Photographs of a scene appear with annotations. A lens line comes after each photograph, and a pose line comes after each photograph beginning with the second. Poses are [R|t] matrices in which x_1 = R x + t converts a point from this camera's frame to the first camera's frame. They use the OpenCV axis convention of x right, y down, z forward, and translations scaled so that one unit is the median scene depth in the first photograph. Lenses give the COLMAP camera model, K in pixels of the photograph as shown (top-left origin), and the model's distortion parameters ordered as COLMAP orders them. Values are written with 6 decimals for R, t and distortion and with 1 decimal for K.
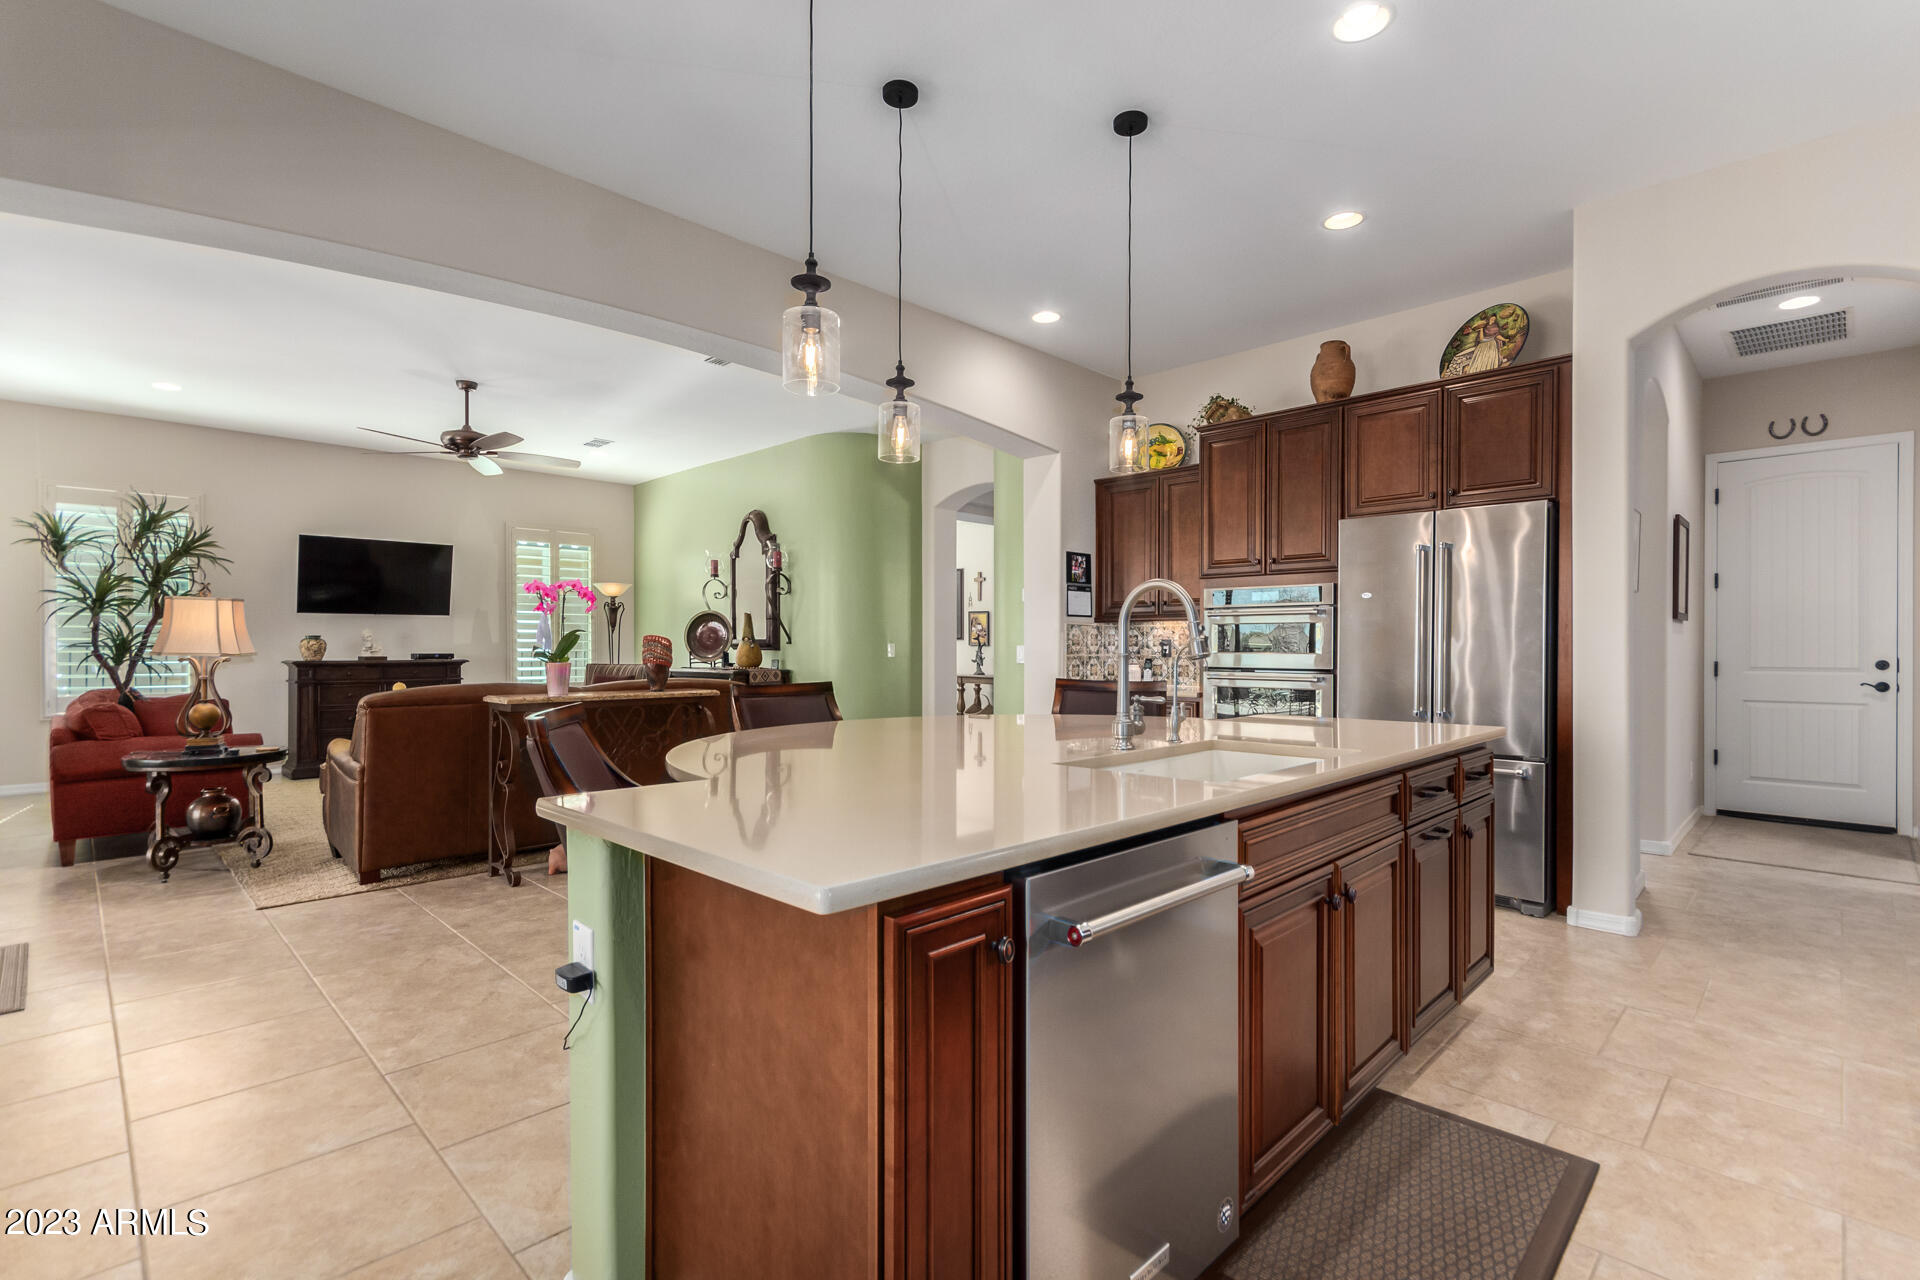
lens RADIAL K [[883.8, 0, 955.6], [0, 883.8, 653.8], [0, 0, 1]] dist [0.006867, -0.001727]
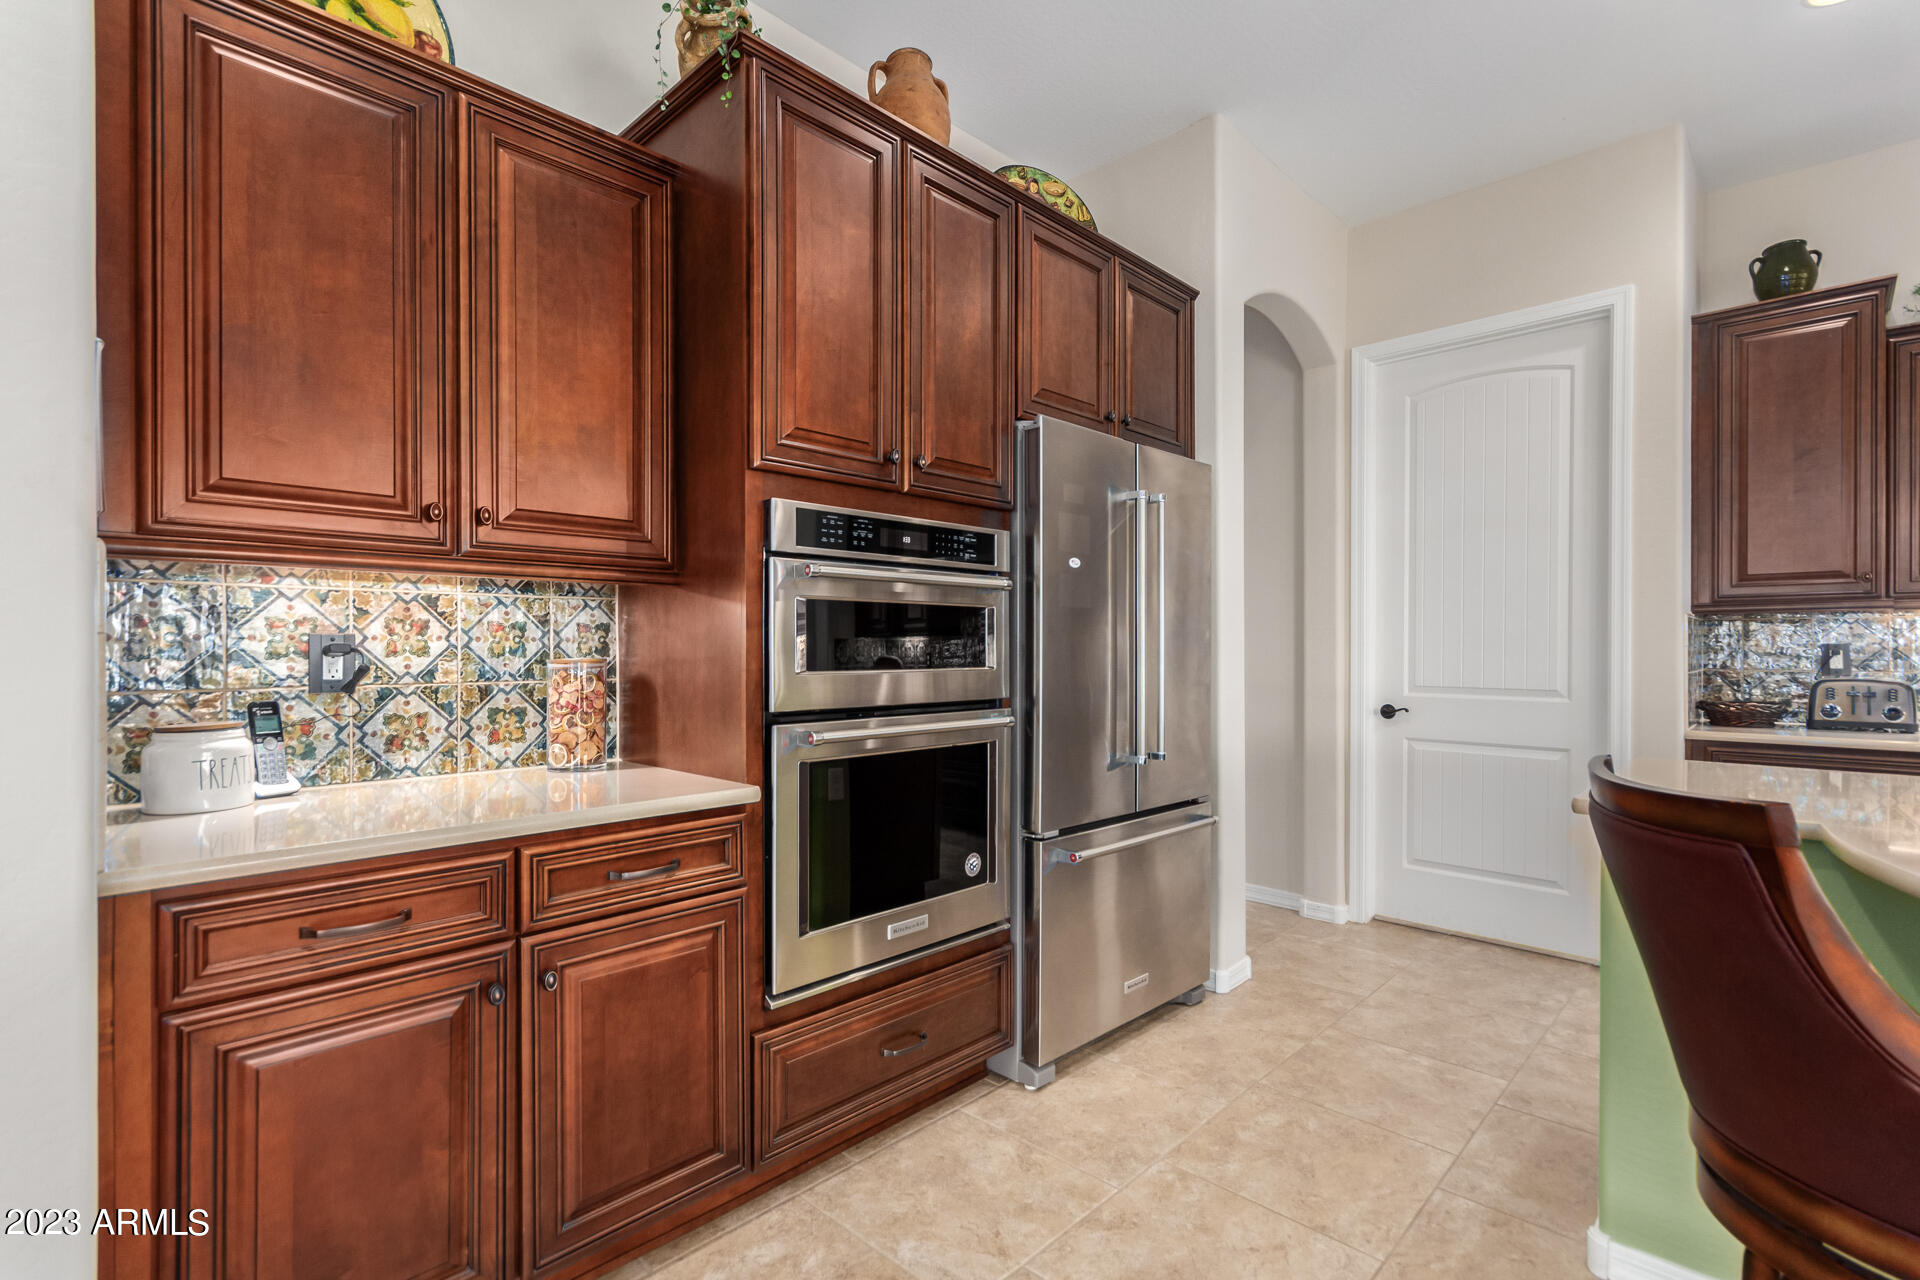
lens RADIAL K [[883.8, 0, 965.5], [0, 883.8, 651.4], [0, 0, 1]] dist [0.006867, -0.001727]
pose [[-0.029266, -0.007584, 0.999543, -0.069763], [0.009432, 0.999925, 0.007863, -0.010975], [-0.999527, 0.009658, -0.029192, 0.786297]]
